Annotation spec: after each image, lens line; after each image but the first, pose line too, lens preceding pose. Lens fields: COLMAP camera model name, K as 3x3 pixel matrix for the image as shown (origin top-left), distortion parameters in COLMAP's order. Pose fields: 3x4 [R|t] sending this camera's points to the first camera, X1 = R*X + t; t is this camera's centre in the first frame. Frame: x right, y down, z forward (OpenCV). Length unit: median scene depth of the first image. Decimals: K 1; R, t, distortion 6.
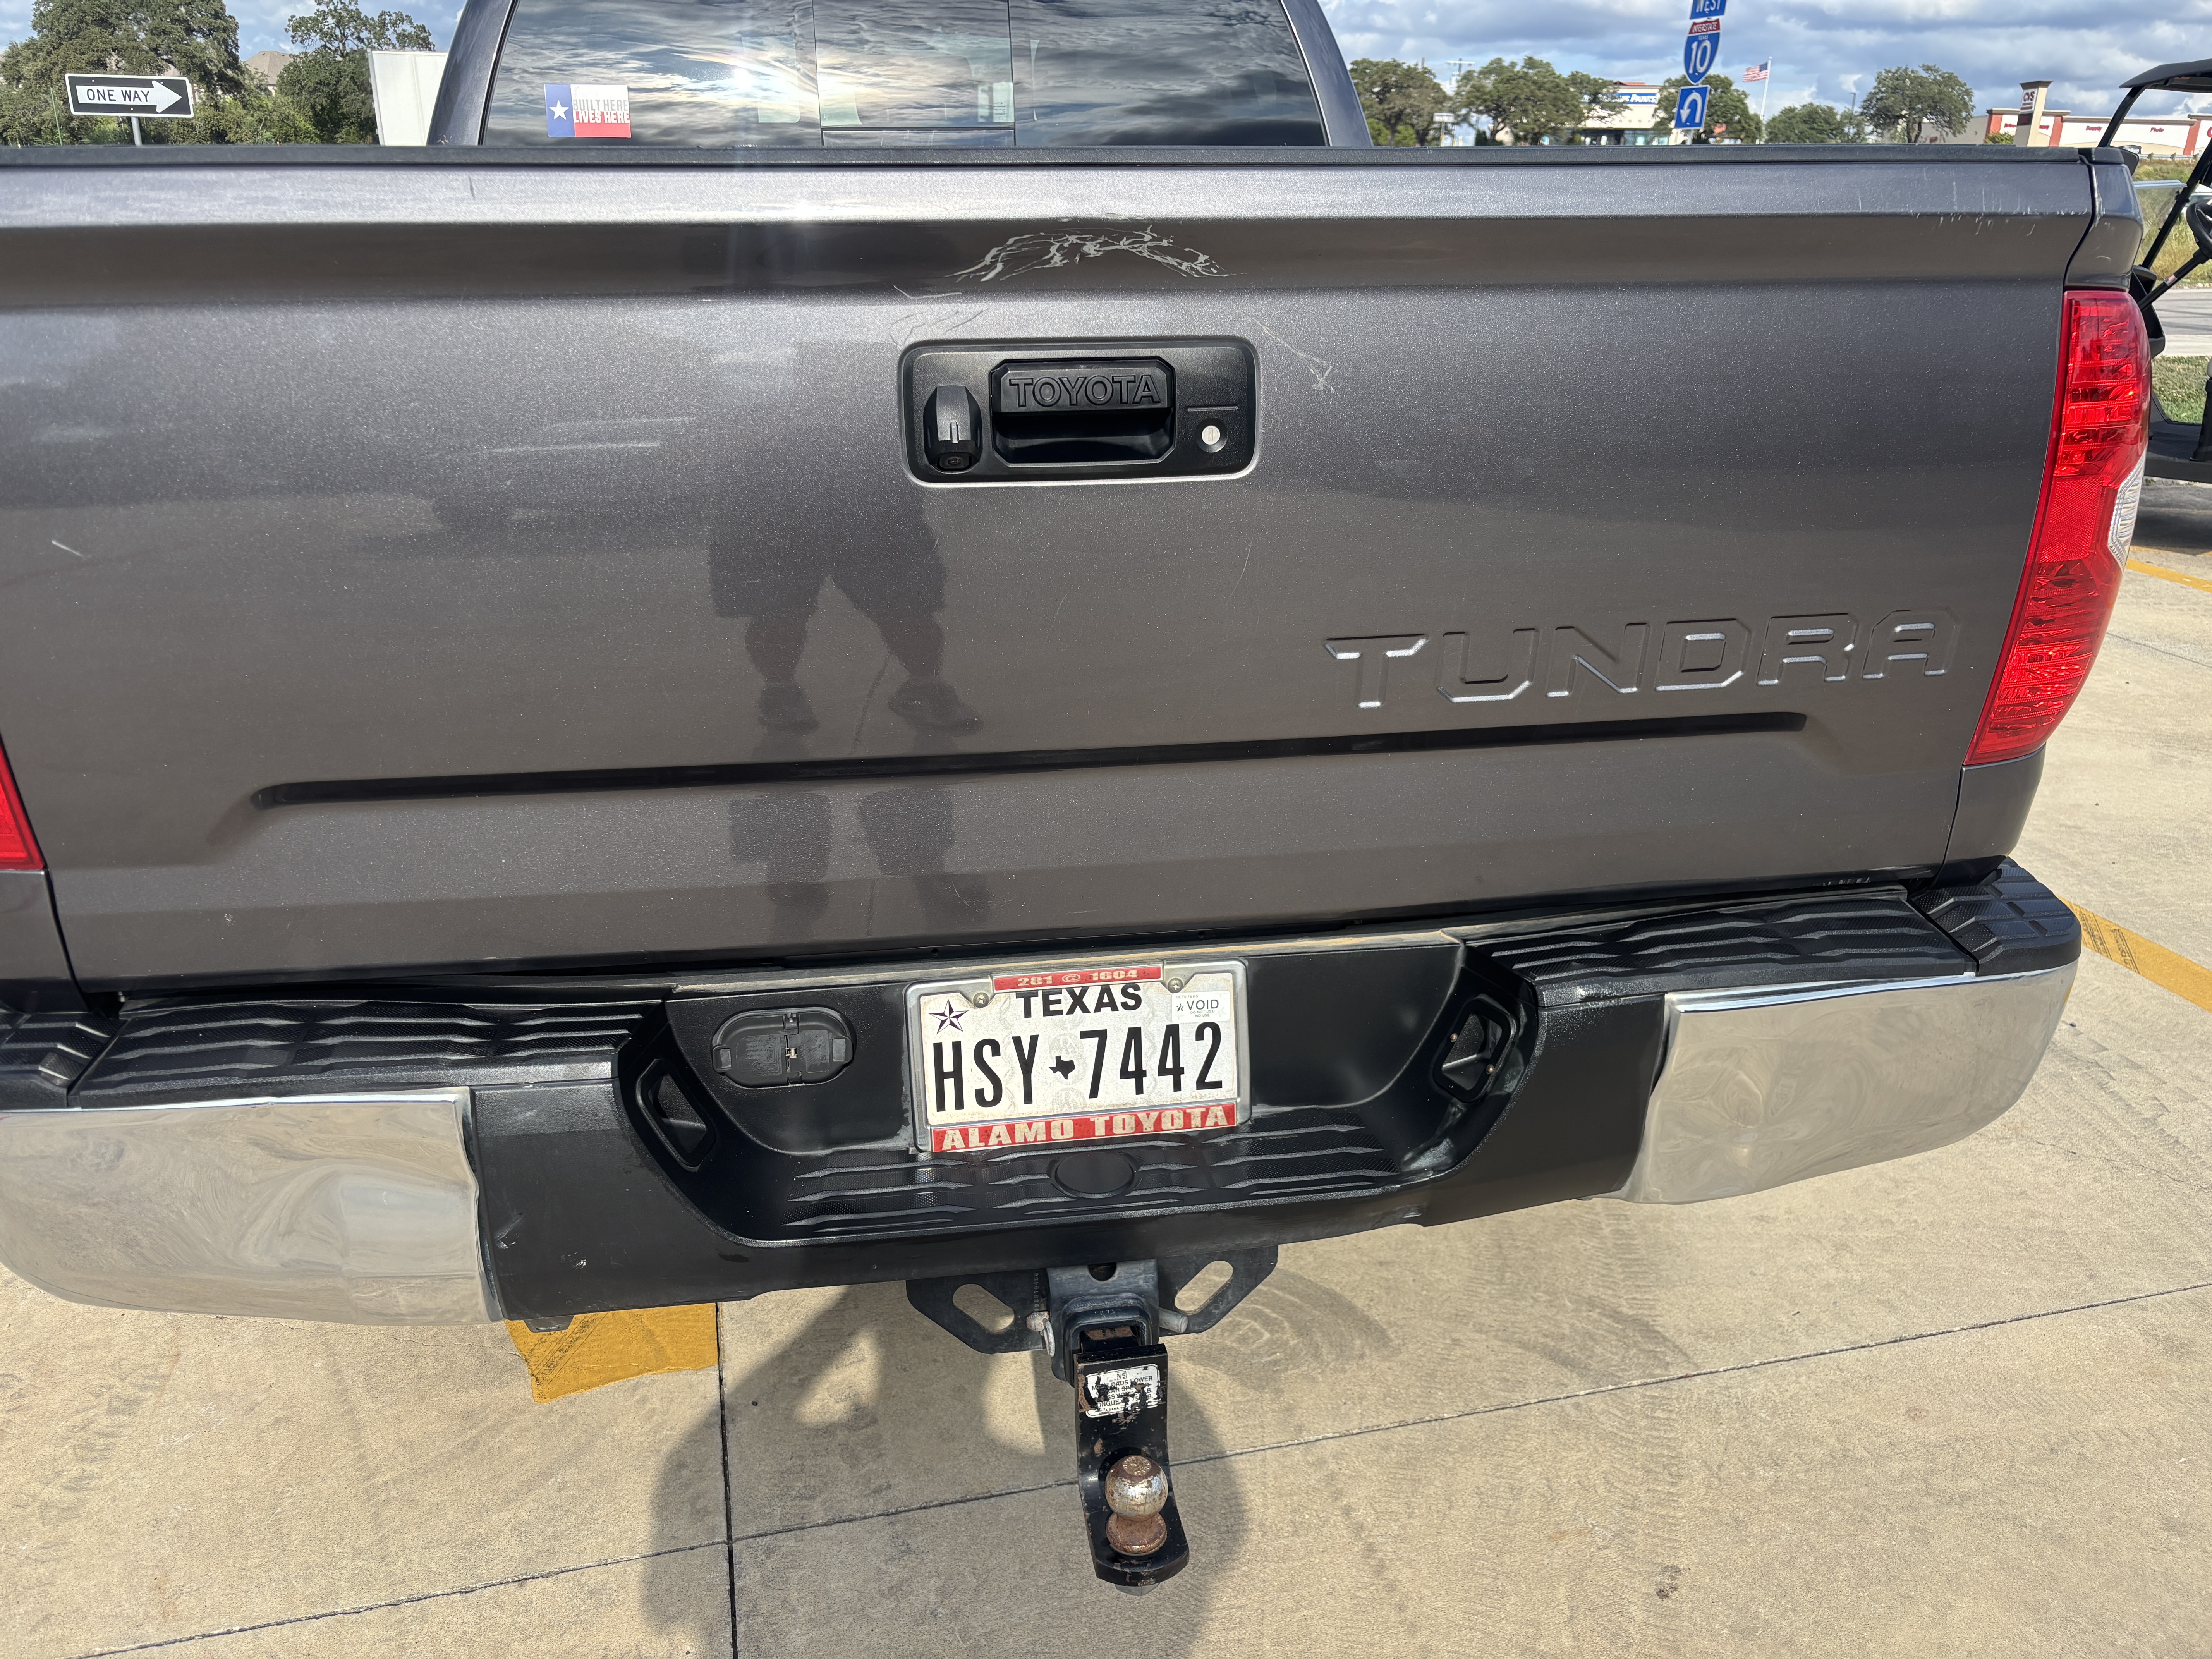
lens RADIAL K [[1671.7, 0, 1094.6], [0, 1671.7, 847.7], [0, 0, 1]] dist [0.018802, -0.001599]
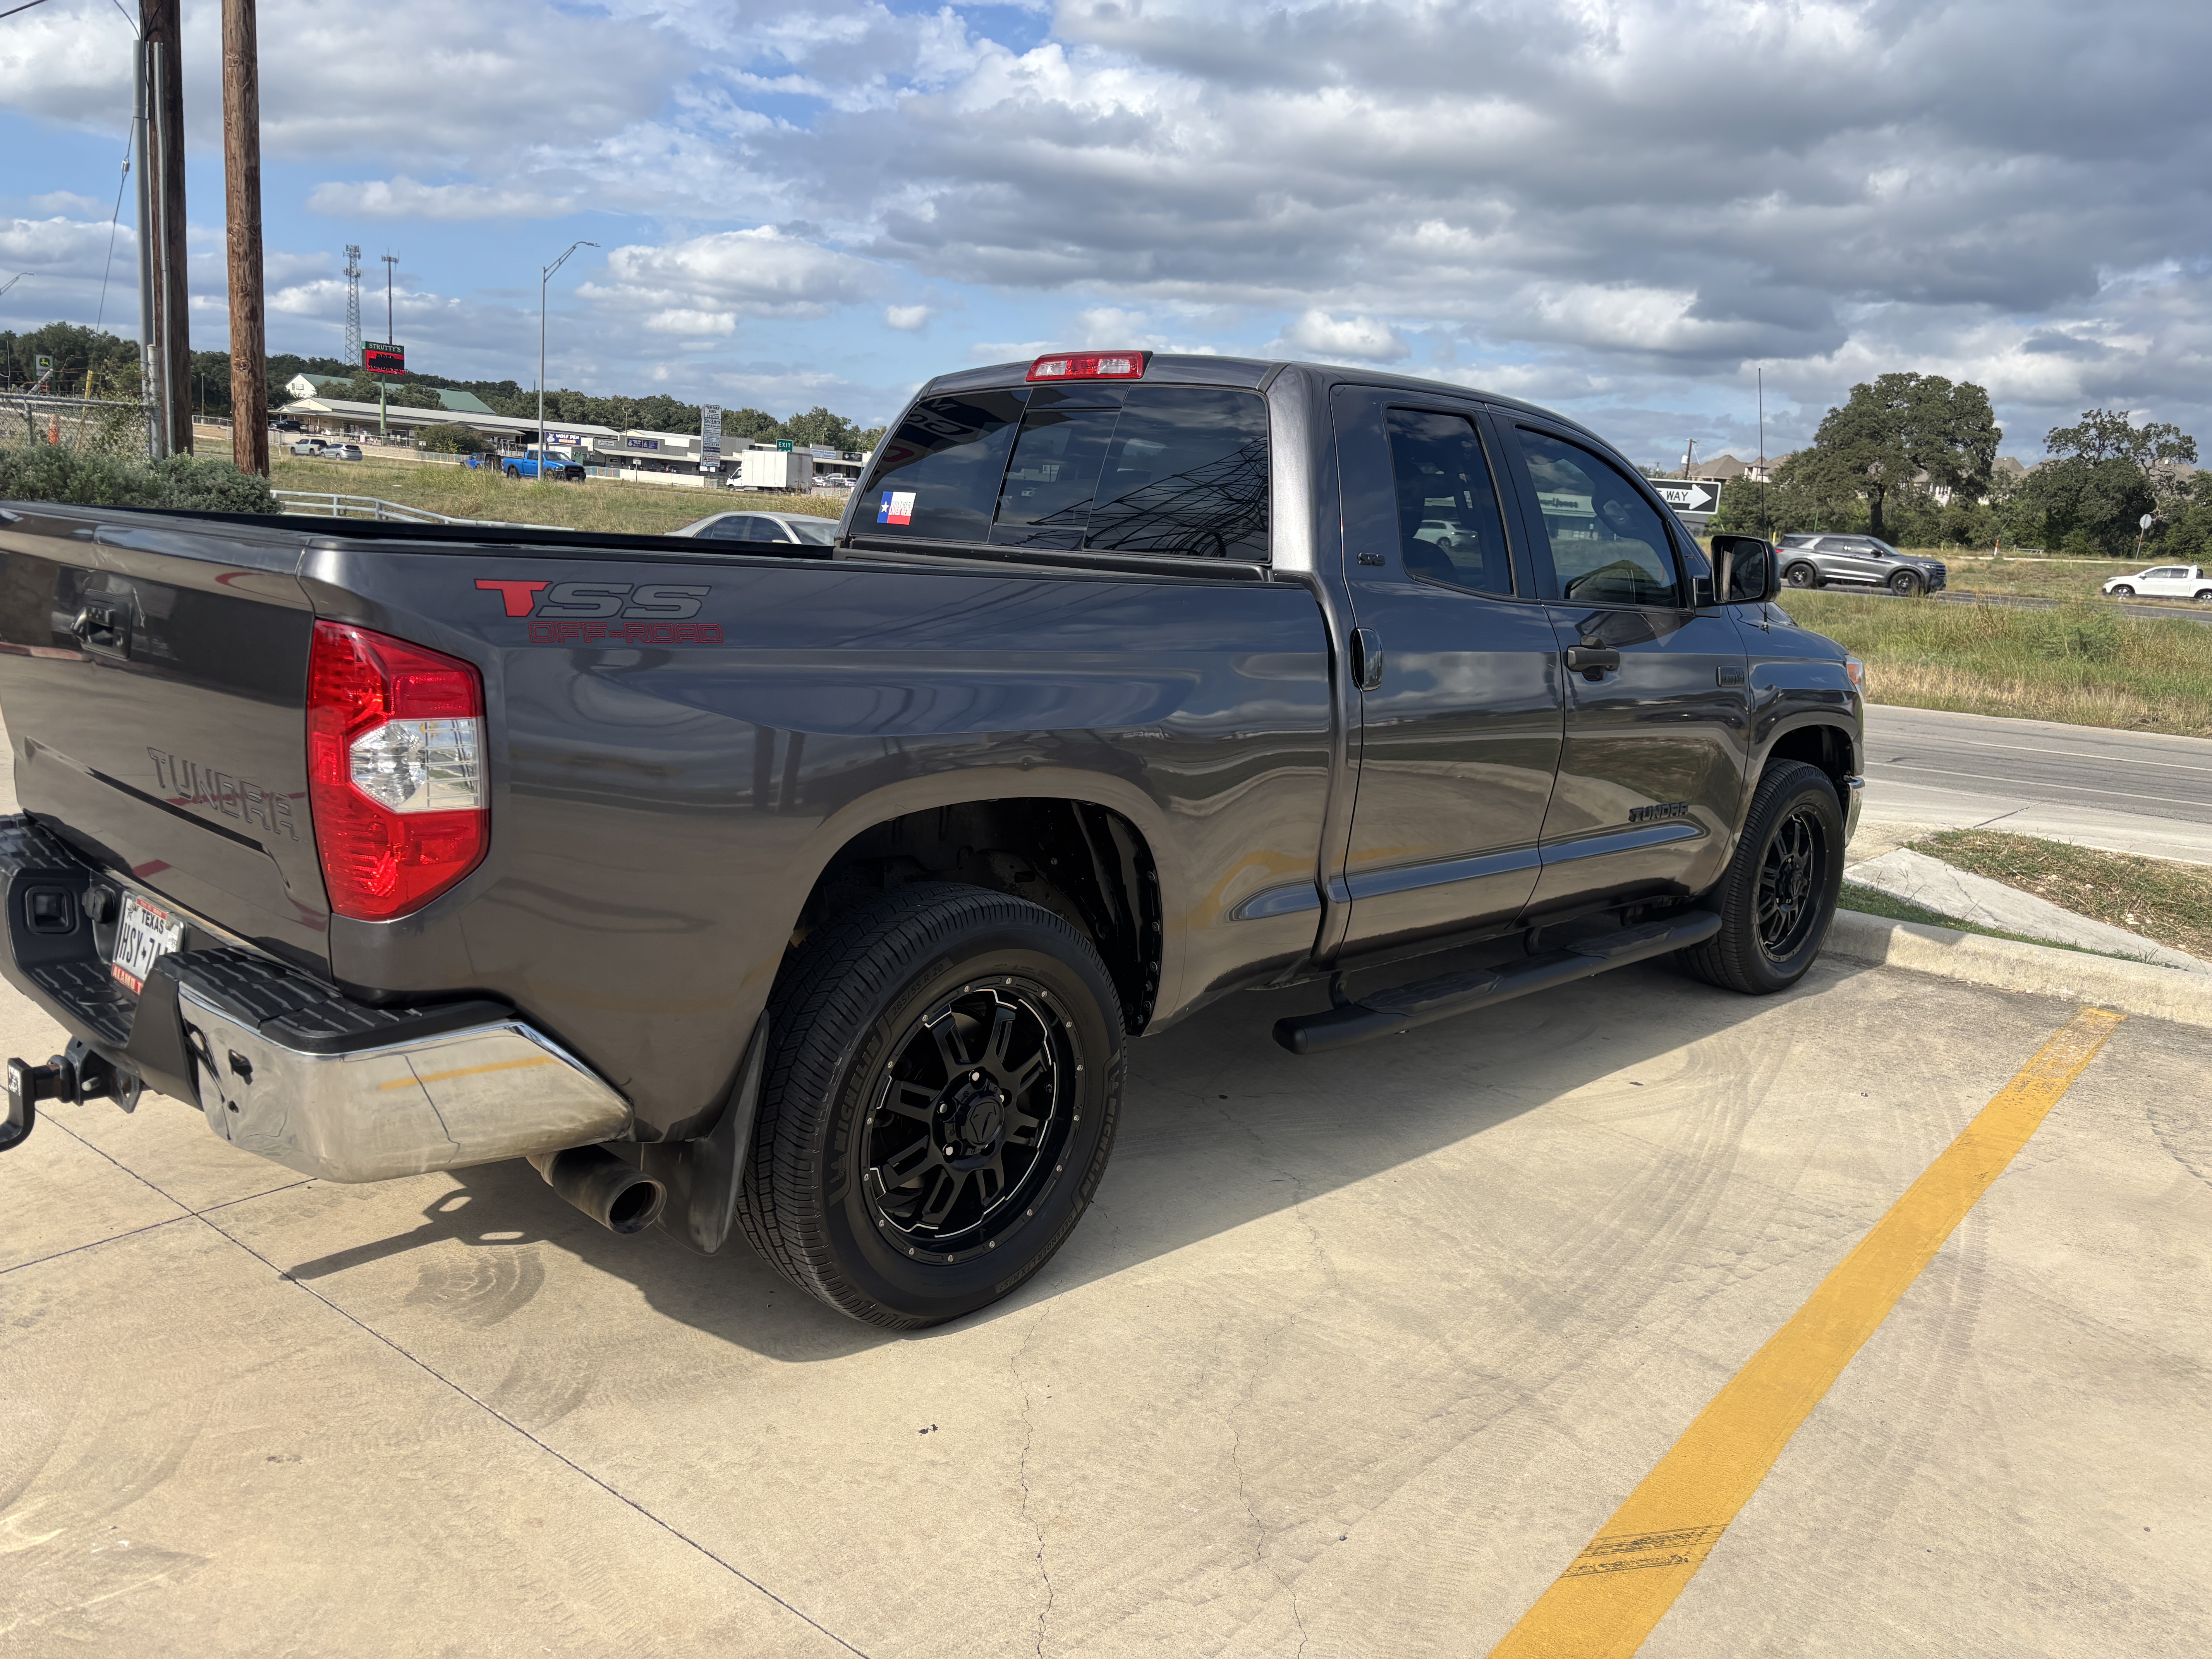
lens RADIAL K [[1671.7, 0, 1094.4], [0, 1671.7, 835.7], [0, 0, 1]] dist [0.018802, -0.001599]
pose [[0.616507, 0.186632, -0.764911, 0.224116], [-0.349779, 0.935291, -0.053713, -0.029383], [0.705390, 0.300664, 0.641893, 0.049395]]
